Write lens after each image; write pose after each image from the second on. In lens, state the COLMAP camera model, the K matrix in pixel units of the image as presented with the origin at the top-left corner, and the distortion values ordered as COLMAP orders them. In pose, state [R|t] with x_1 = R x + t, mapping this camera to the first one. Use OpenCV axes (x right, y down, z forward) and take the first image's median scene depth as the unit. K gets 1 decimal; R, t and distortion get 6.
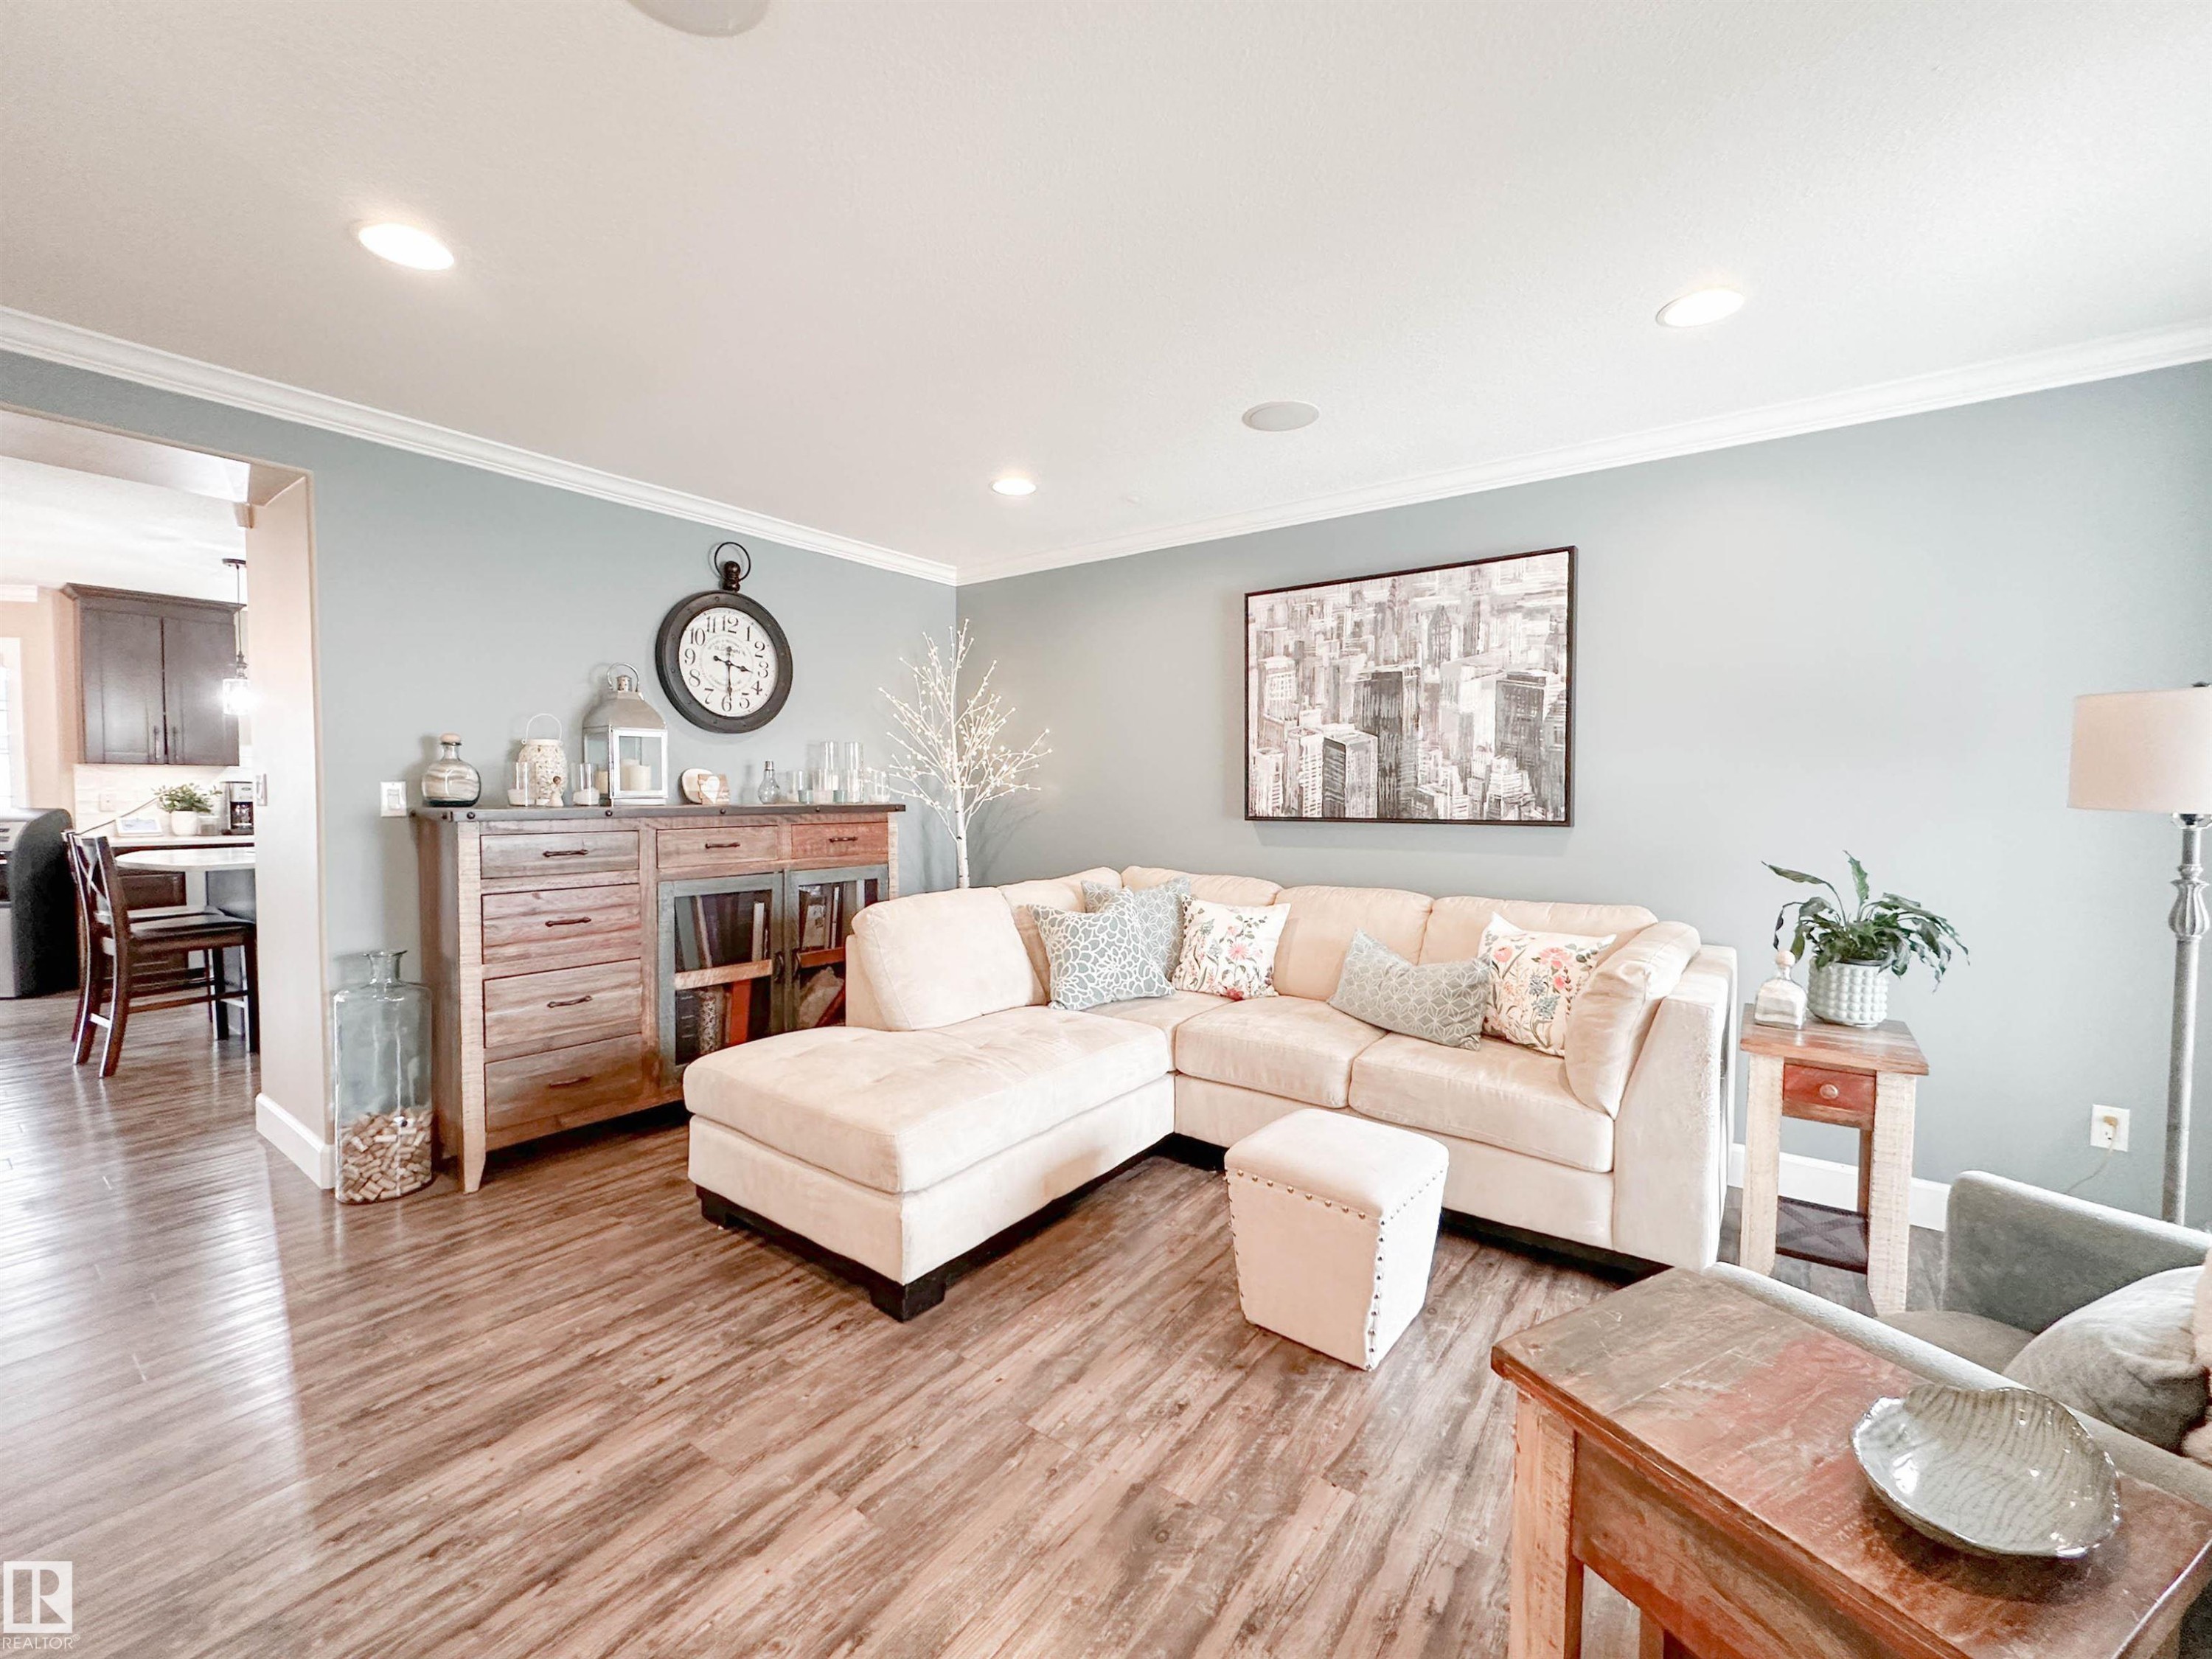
lens RADIAL K [[892.6, 0, 1084.4], [0, 892.6, 827.4], [0, 0, 1]] dist [-0.002510, 0.000073]
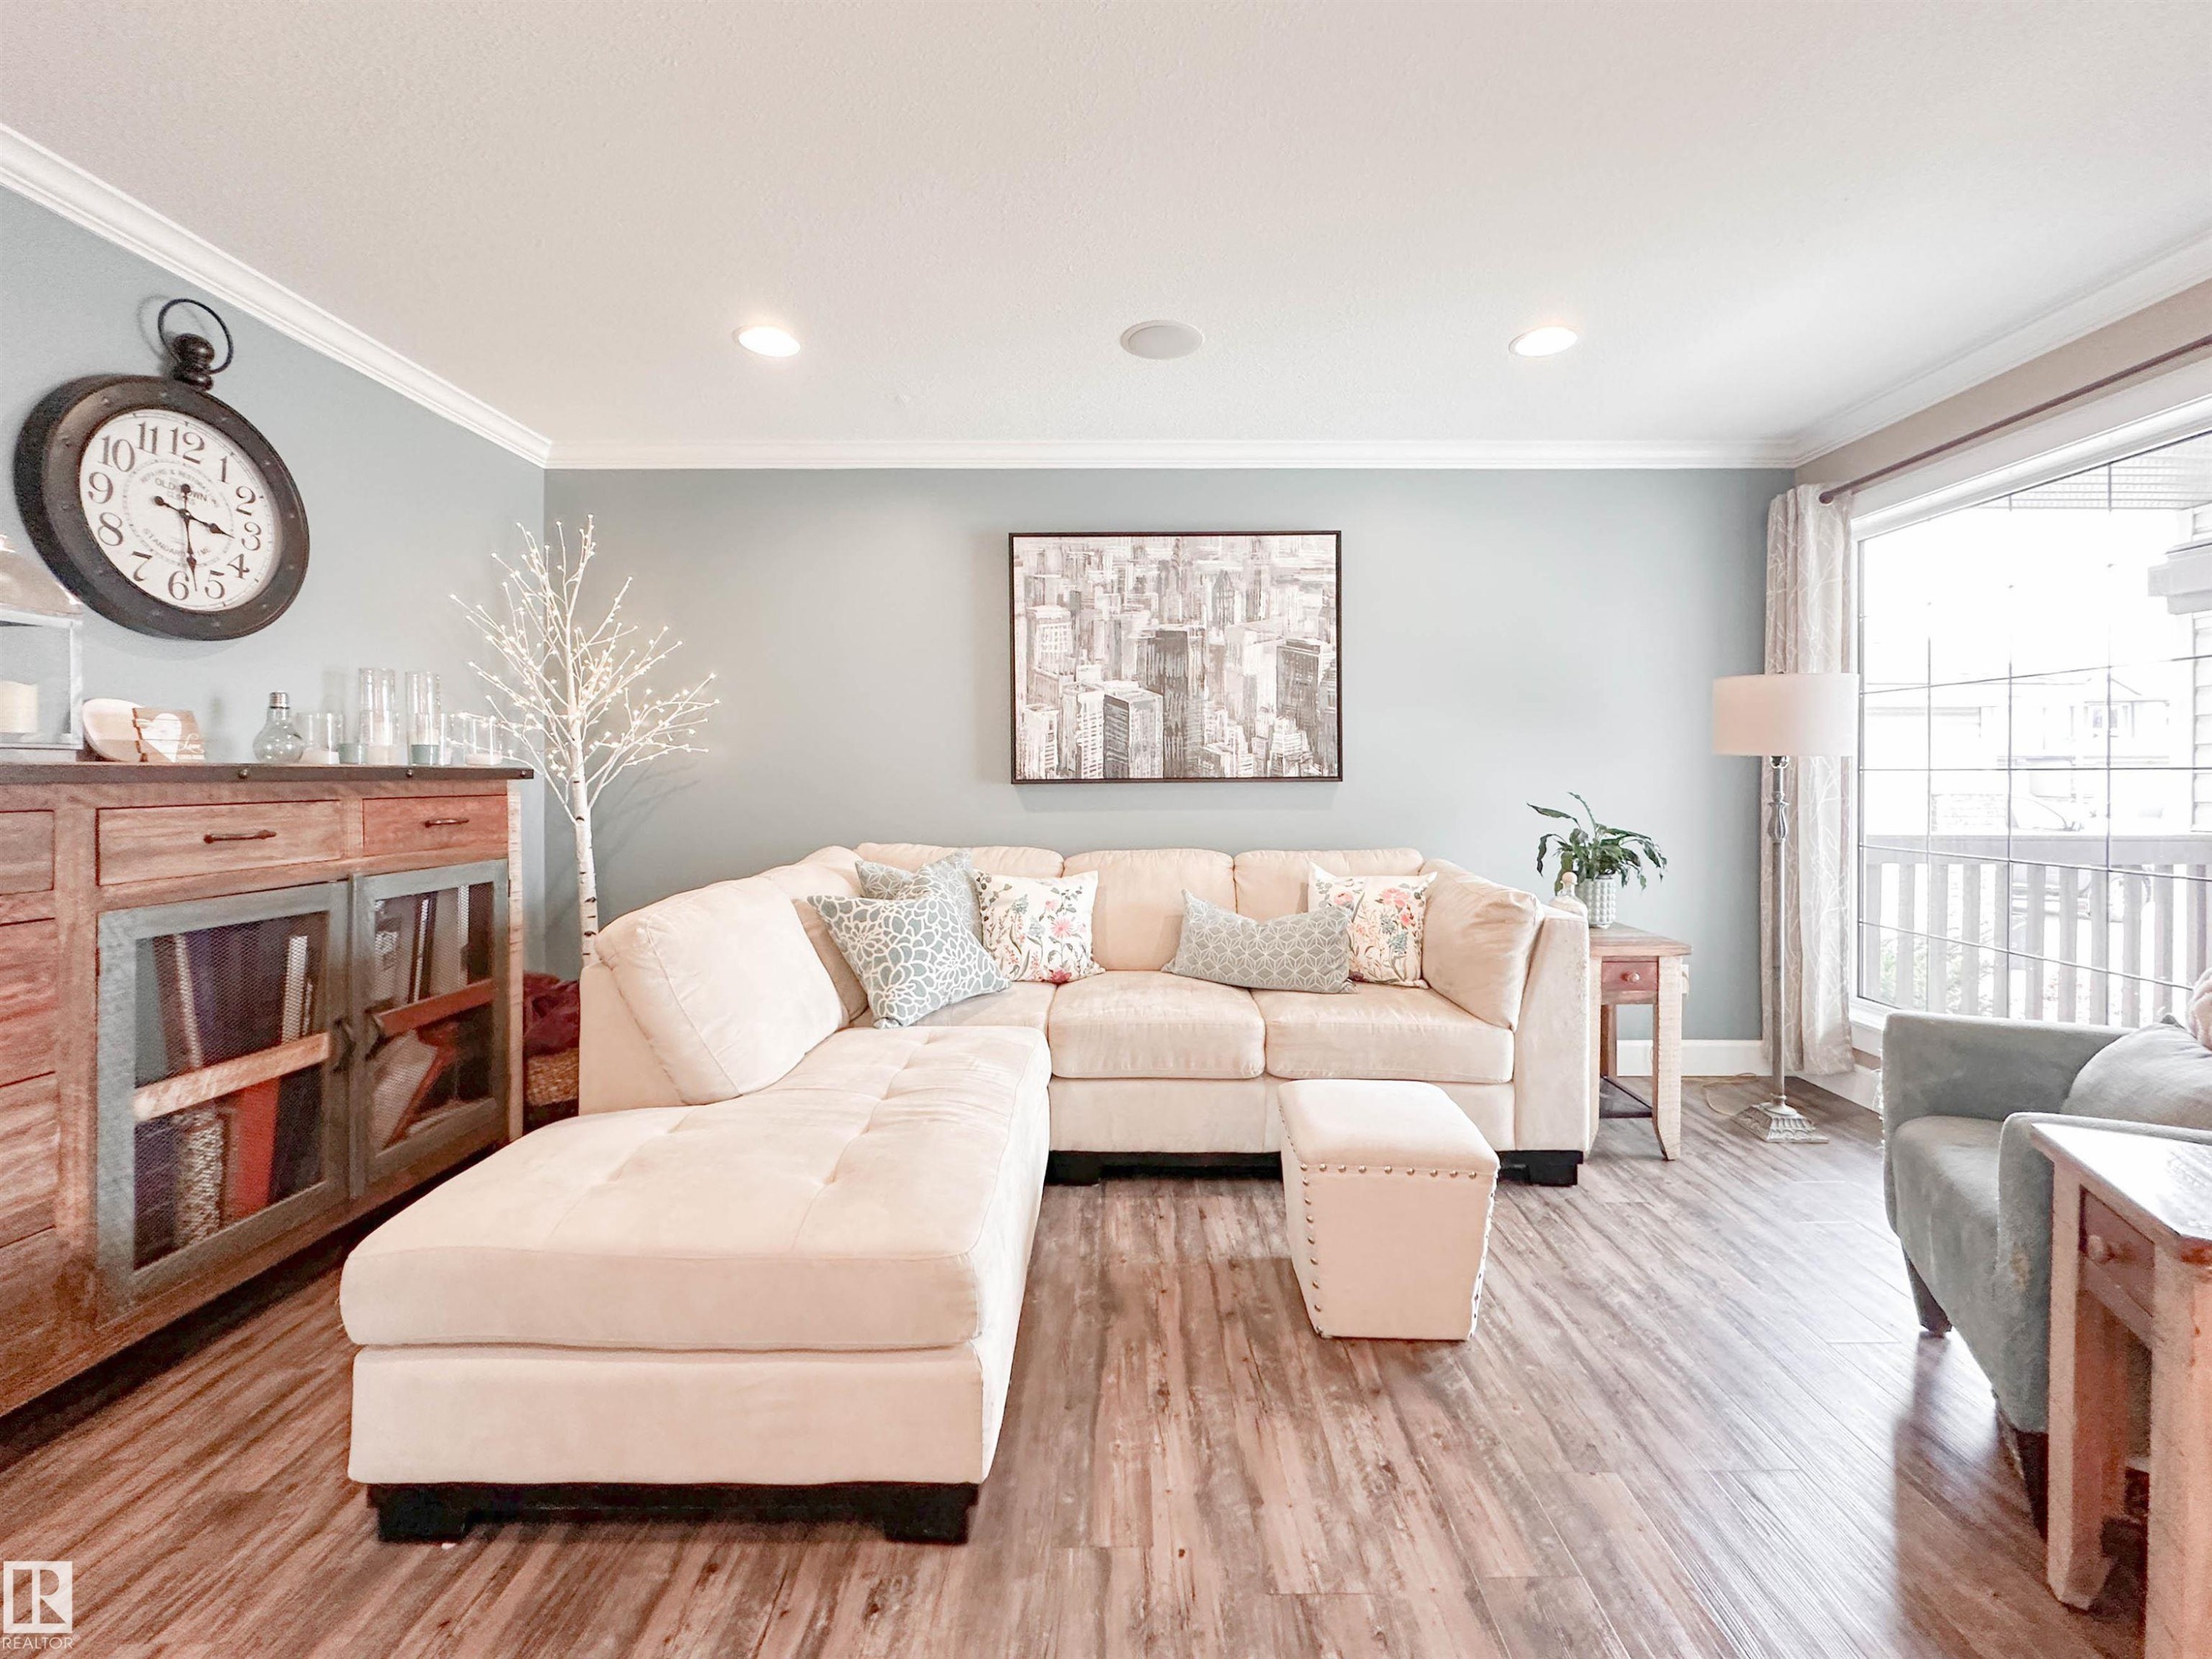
lens RADIAL K [[892.6, 0, 1117.7], [0, 892.6, 777.5], [0, 0, 1]] dist [-0.002510, 0.000073]
pose [[0.802316, -0.006778, 0.596861, -0.309851], [0.028748, 0.999214, -0.027297, 0.014928], [-0.596207, 0.039059, 0.801880, 0.249172]]
